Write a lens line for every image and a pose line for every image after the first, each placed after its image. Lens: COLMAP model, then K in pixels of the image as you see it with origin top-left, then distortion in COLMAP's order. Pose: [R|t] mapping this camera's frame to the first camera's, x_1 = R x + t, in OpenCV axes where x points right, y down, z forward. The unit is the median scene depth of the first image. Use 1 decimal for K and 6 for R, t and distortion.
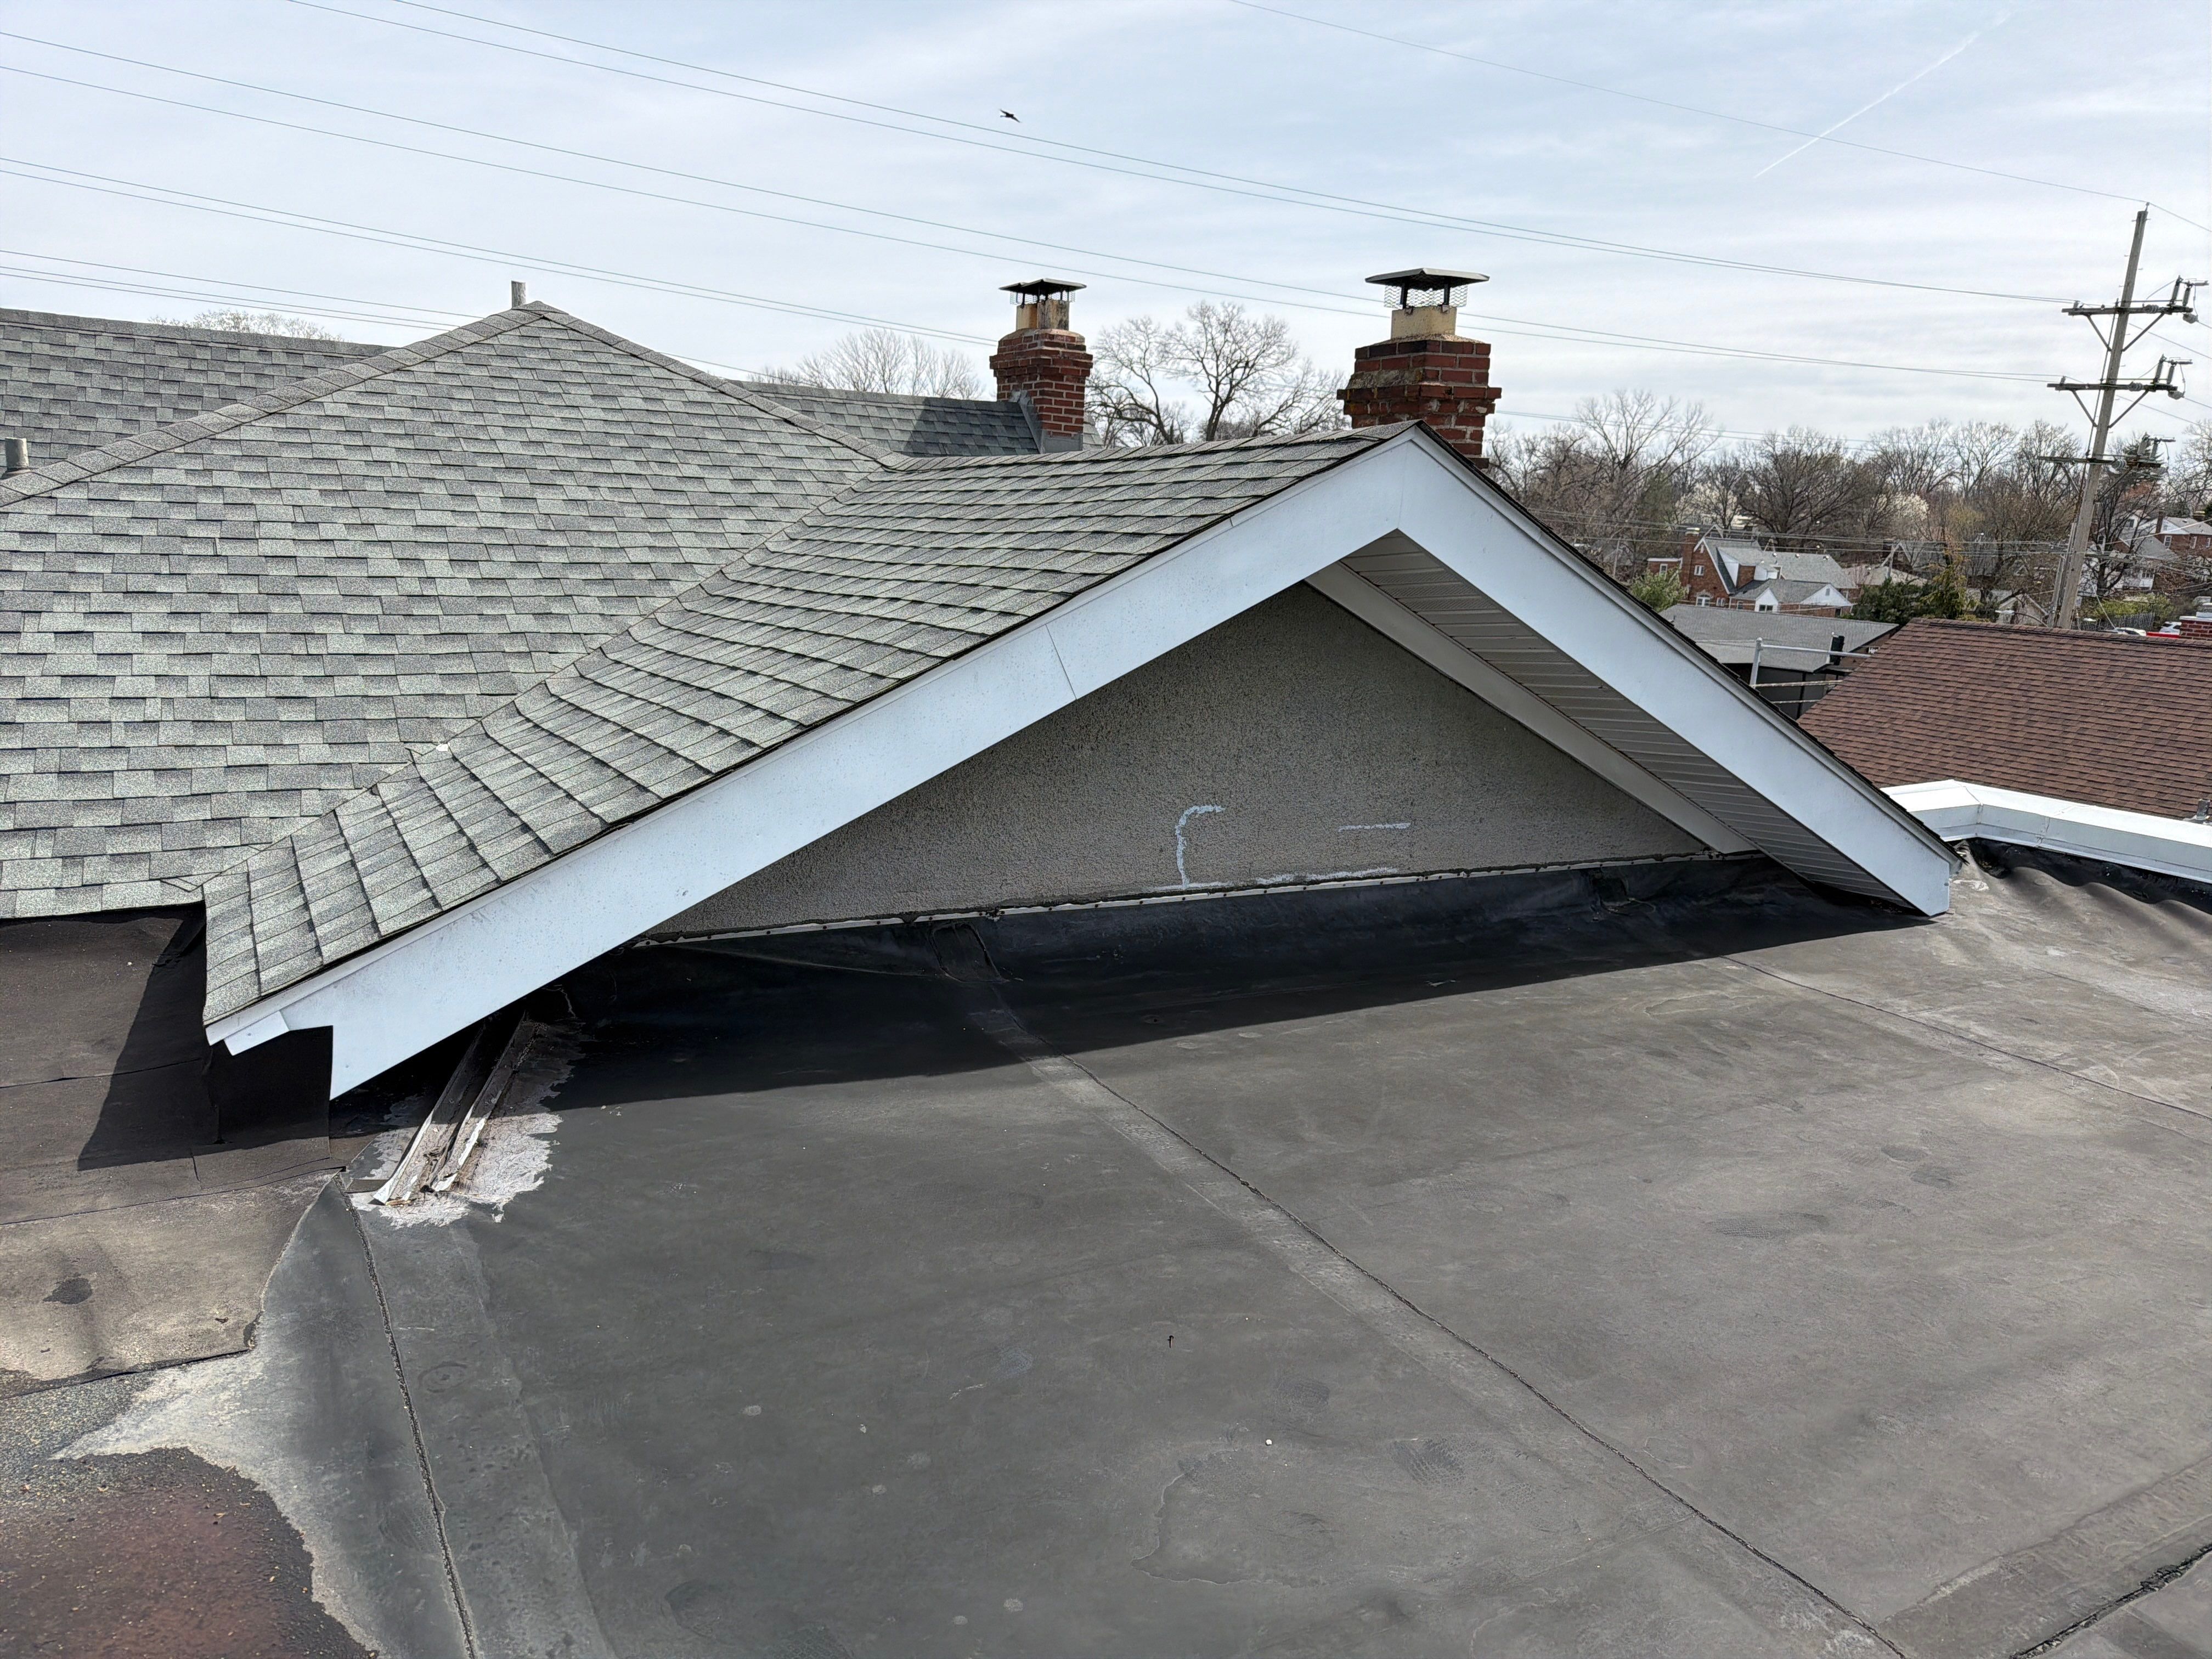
lens RADIAL K [[1552.4, 0, 1107.6], [0, 1552.4, 834.1], [0, 0, 1]] dist [0.043036, -0.054038]
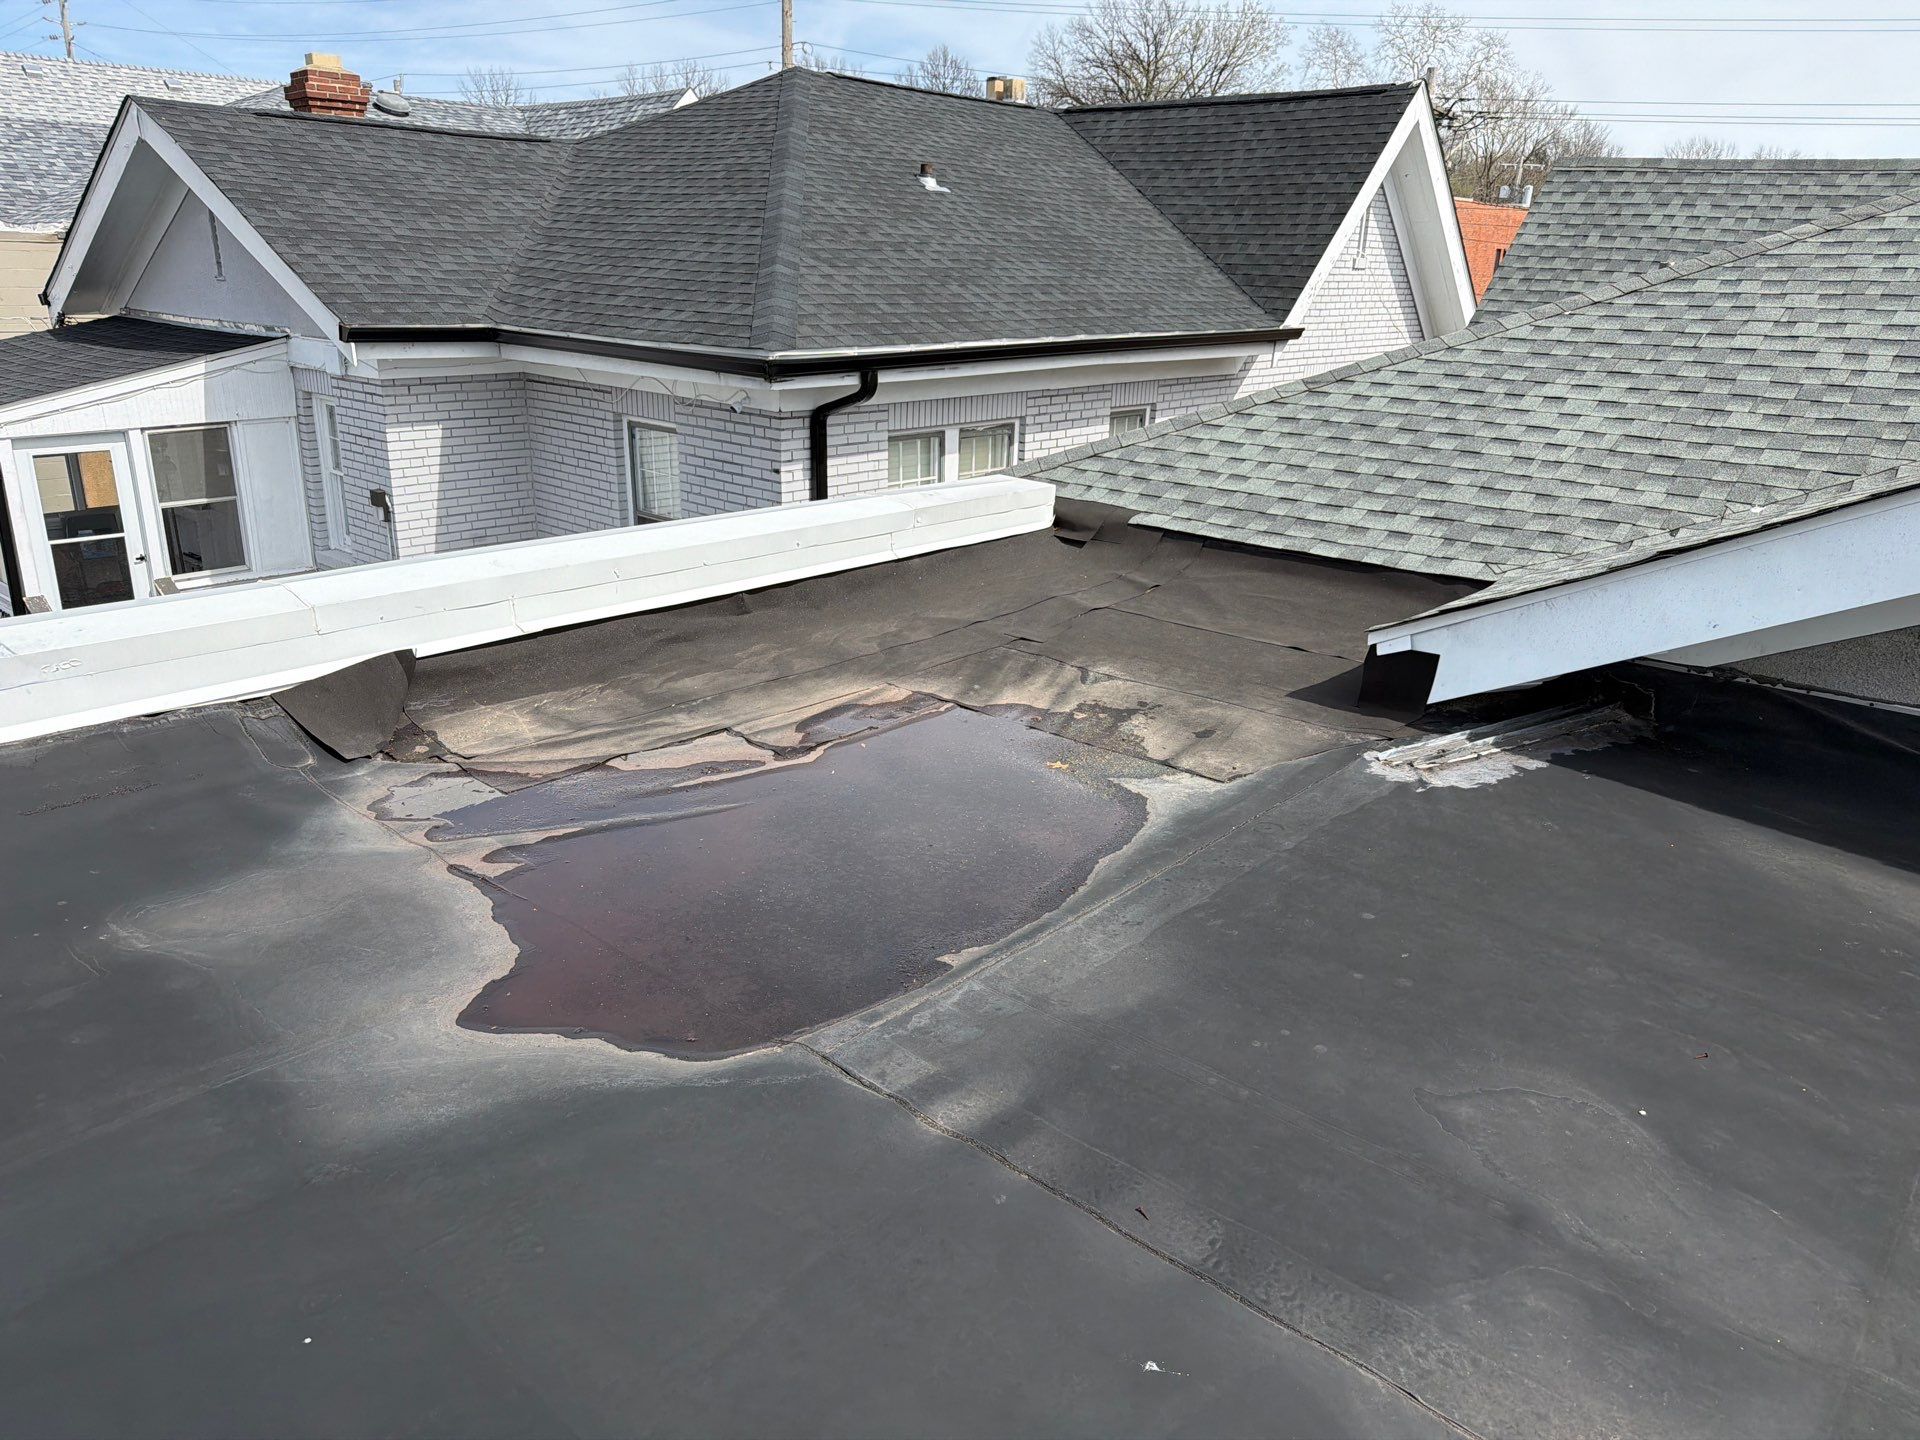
lens RADIAL K [[1329.2, 0, 949.3], [0, 1329.2, 744.3], [0, 0, 1]] dist [0.119012, -0.217437]
pose [[0.318249, 0.274240, -0.907474, 0.359575], [-0.197847, 0.955379, 0.219332, 0.011717], [0.927132, 0.109739, 0.358306, 0.091357]]
